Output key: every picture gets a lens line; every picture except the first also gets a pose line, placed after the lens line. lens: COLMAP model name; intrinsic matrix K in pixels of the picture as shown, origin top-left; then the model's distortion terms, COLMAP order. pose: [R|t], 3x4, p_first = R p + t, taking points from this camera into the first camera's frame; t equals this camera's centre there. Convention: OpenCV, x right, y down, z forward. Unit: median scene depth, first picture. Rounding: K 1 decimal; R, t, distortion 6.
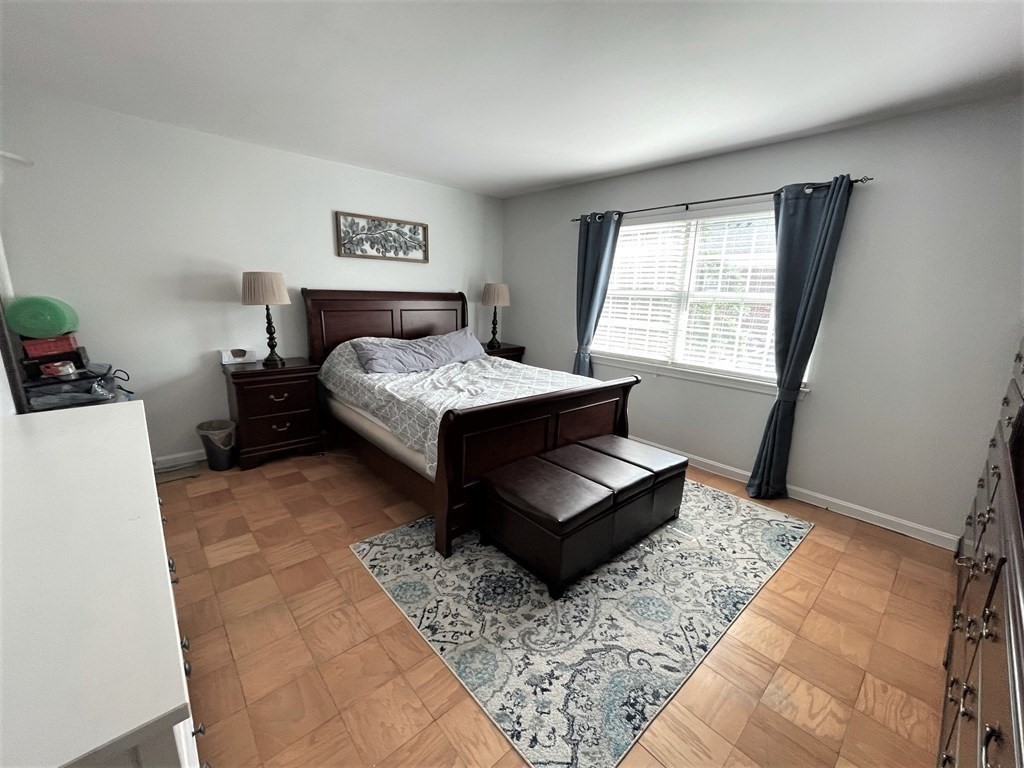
lens RADIAL K [[412.3, 0, 510.3], [0, 412.3, 385.5], [0, 0, 1]] dist [0.000412, -0.000022]
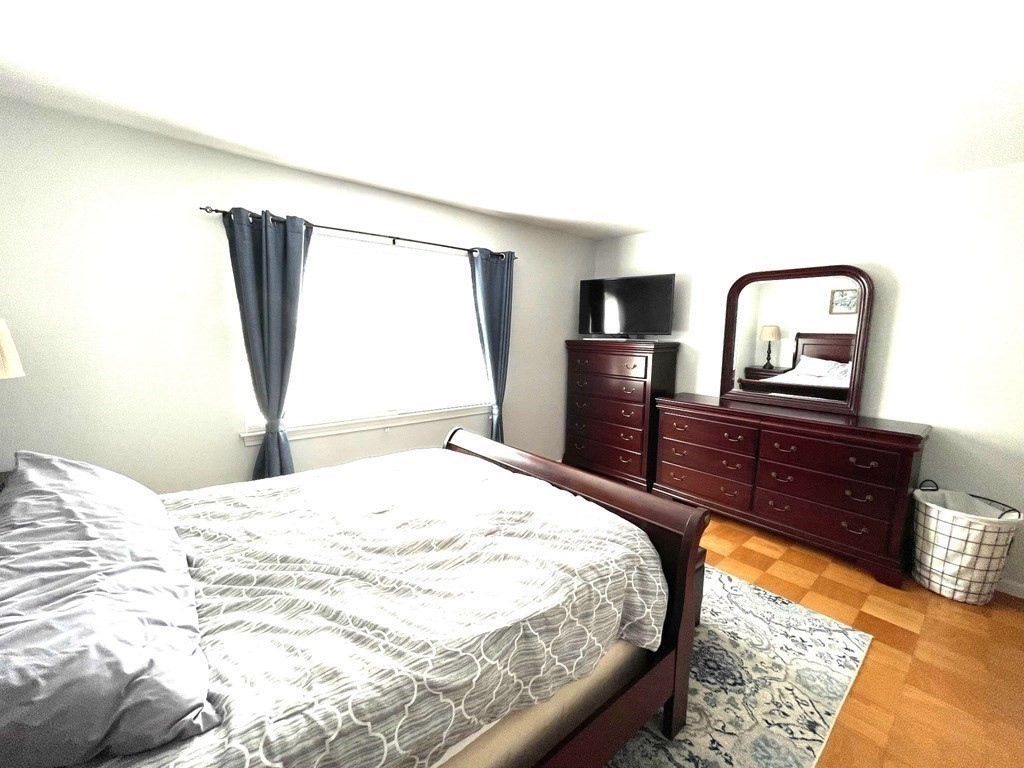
lens RADIAL K [[412.3, 0, 510.3], [0, 412.3, 385.5], [0, 0, 1]] dist [0.000412, -0.000022]
pose [[0.041653, -0.158763, 0.986438, -0.841245], [0.214990, 0.965592, 0.146330, -0.331573], [-0.975728, 0.205979, 0.074352, 1.224038]]
